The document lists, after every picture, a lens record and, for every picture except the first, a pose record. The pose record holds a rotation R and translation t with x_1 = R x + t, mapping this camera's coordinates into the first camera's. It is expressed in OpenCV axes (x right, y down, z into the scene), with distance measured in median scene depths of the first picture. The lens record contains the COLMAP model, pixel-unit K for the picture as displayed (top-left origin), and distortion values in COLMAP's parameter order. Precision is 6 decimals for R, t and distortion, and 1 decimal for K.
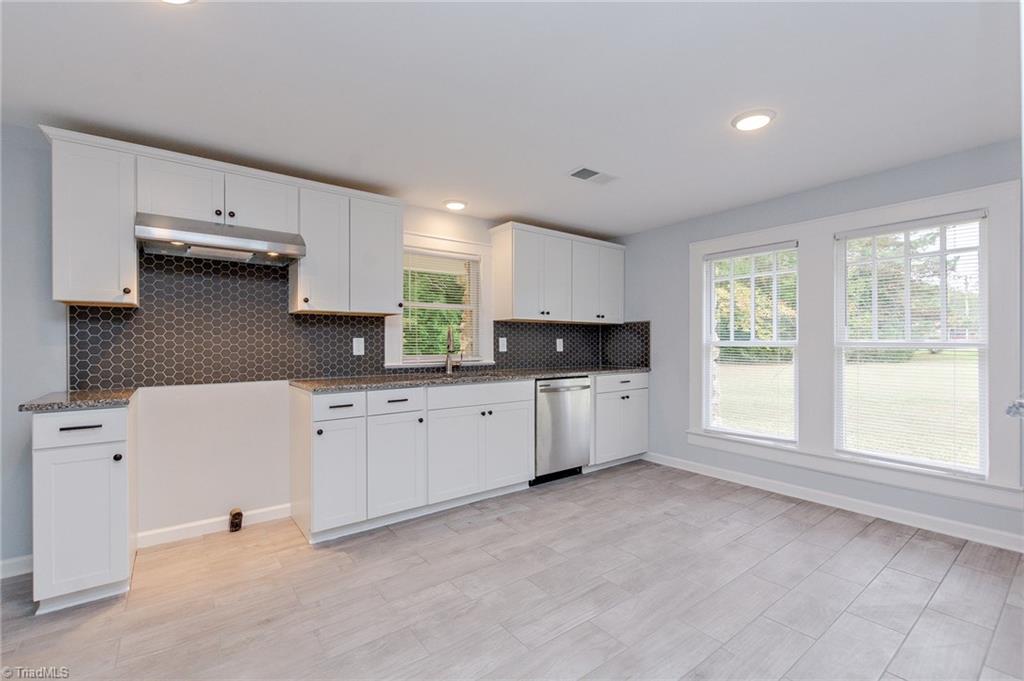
lens RADIAL K [[442.9, 0, 516.3], [0, 442.9, 343.2], [0, 0, 1]] dist [0.008951, -0.006381]
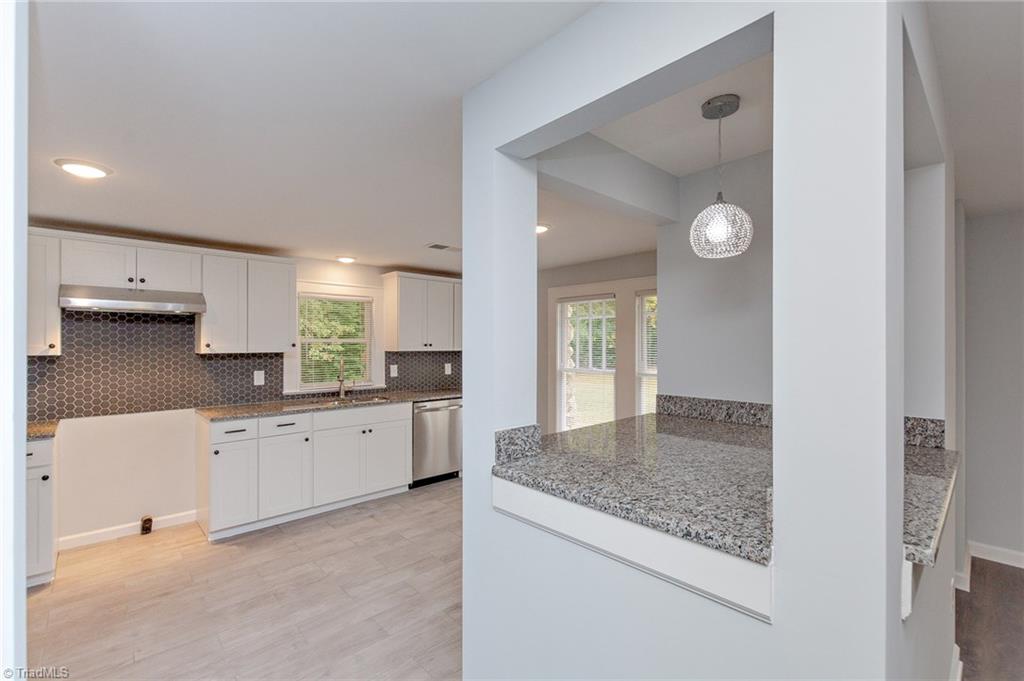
lens RADIAL K [[442.9, 0, 516.3], [0, 442.9, 343.2], [0, 0, 1]] dist [0.008951, -0.006381]
pose [[0.994347, 0.002185, 0.106160, 0.231576], [-0.001929, 0.999995, -0.002512, -0.093280], [-0.106165, 0.002293, 0.994346, -0.301413]]
